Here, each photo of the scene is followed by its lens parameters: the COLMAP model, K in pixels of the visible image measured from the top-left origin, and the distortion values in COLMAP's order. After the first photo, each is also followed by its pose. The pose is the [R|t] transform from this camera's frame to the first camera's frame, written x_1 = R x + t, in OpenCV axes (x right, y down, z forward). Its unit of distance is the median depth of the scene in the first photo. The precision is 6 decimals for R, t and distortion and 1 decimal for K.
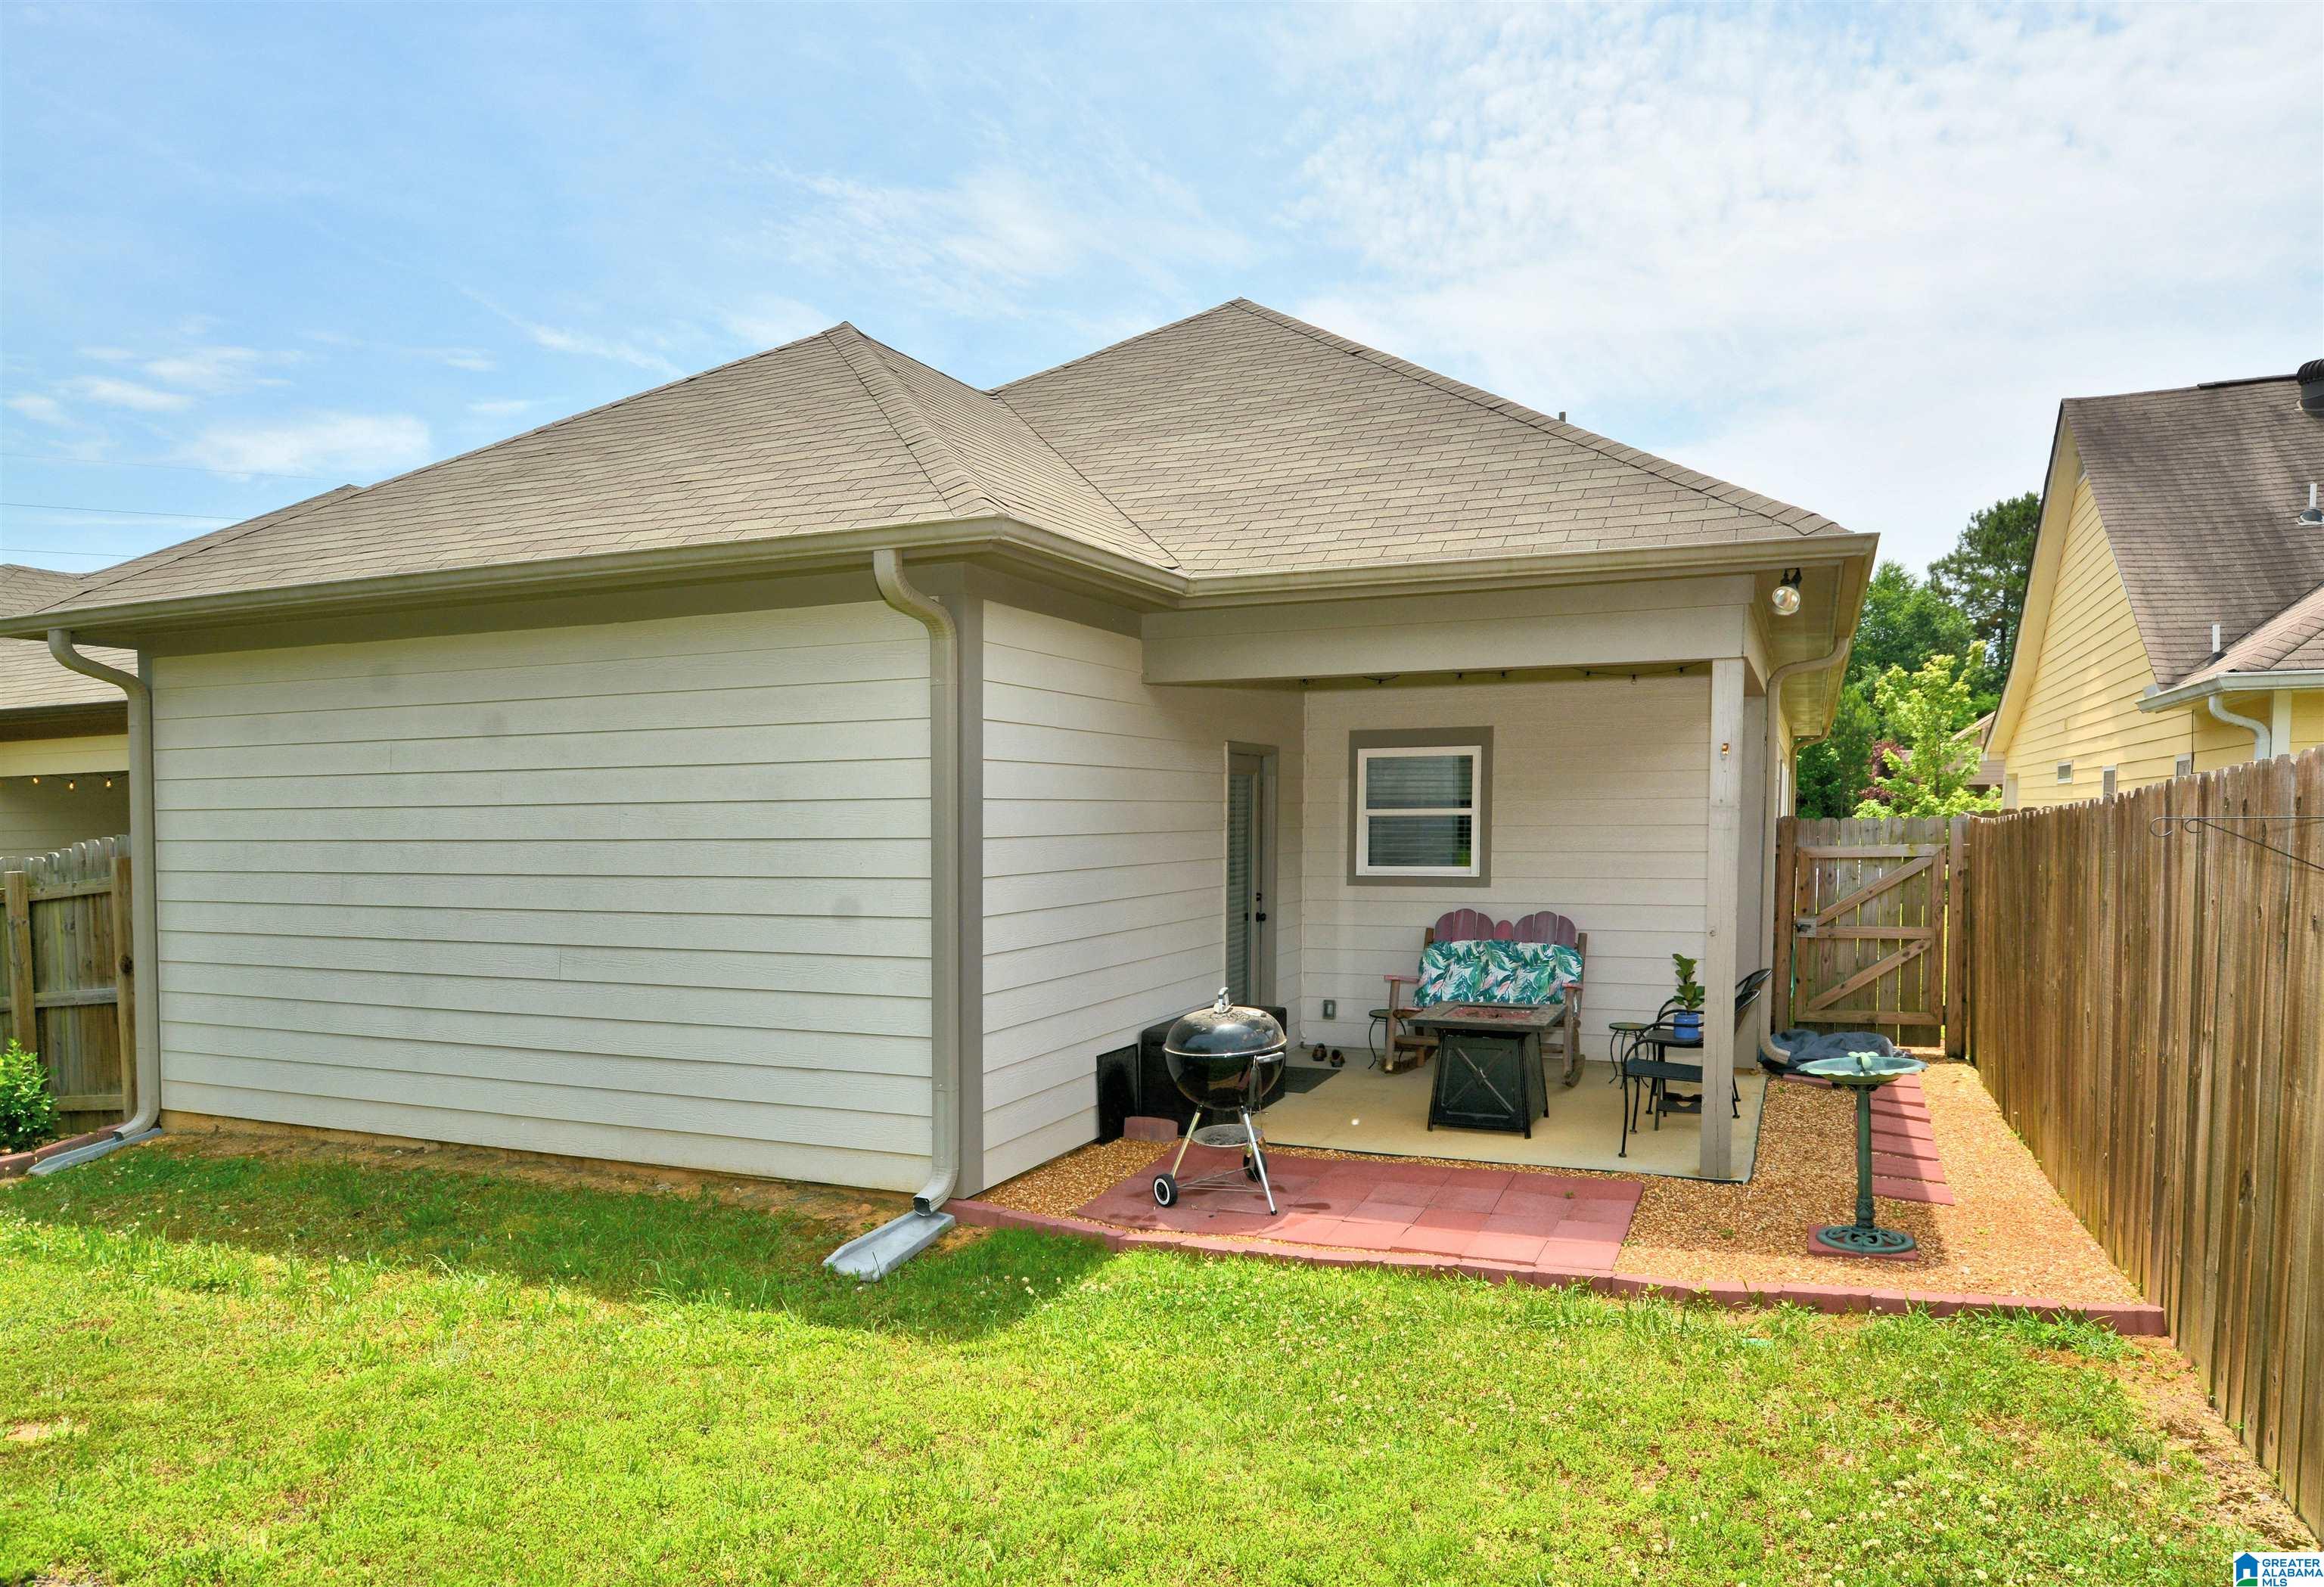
lens RADIAL K [[1431.6, 0, 1162.0], [0, 1431.6, 793.5], [0, 0, 1]] dist [-0.000610, -0.003924]
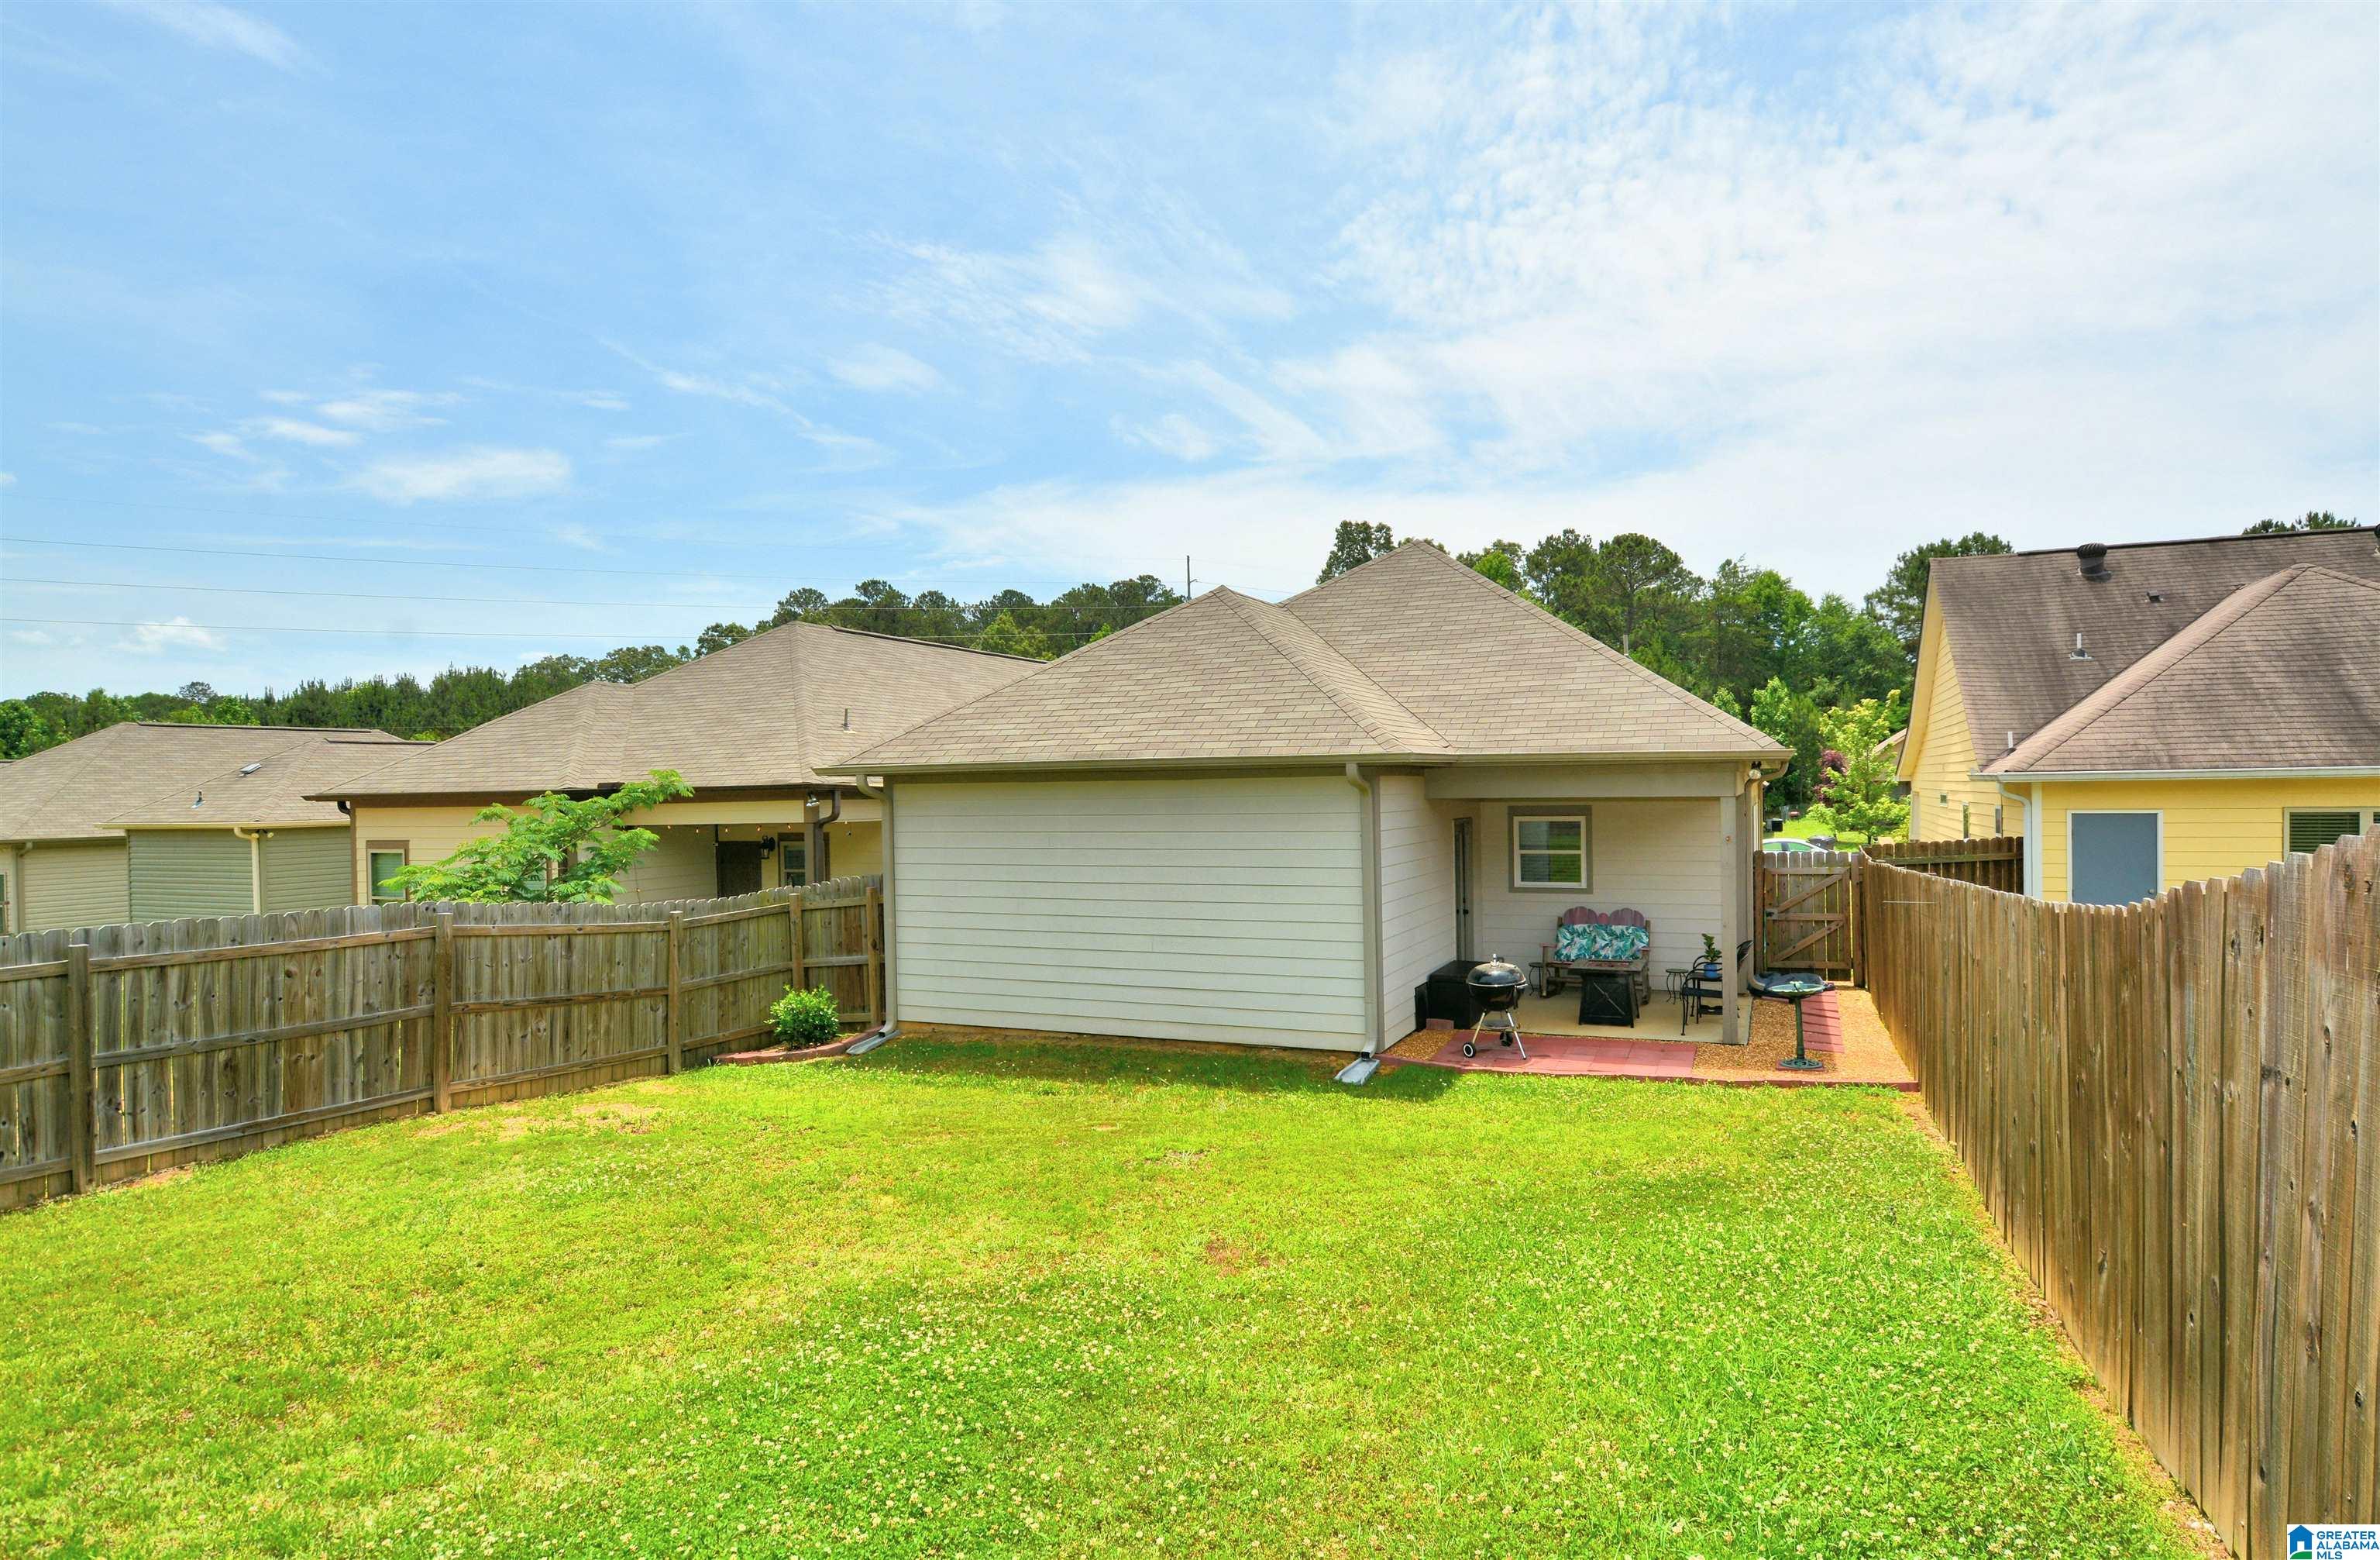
lens RADIAL K [[1209.8, 0, 1196.0], [0, 1209.8, 833.6], [0, 0, 1]] dist [0.001132, -0.008364]
pose [[0.999699, -0.009886, -0.022448, -0.156270], [0.010935, 0.998830, 0.047108, -0.057175], [0.021956, -0.047339, 0.998638, -0.341321]]
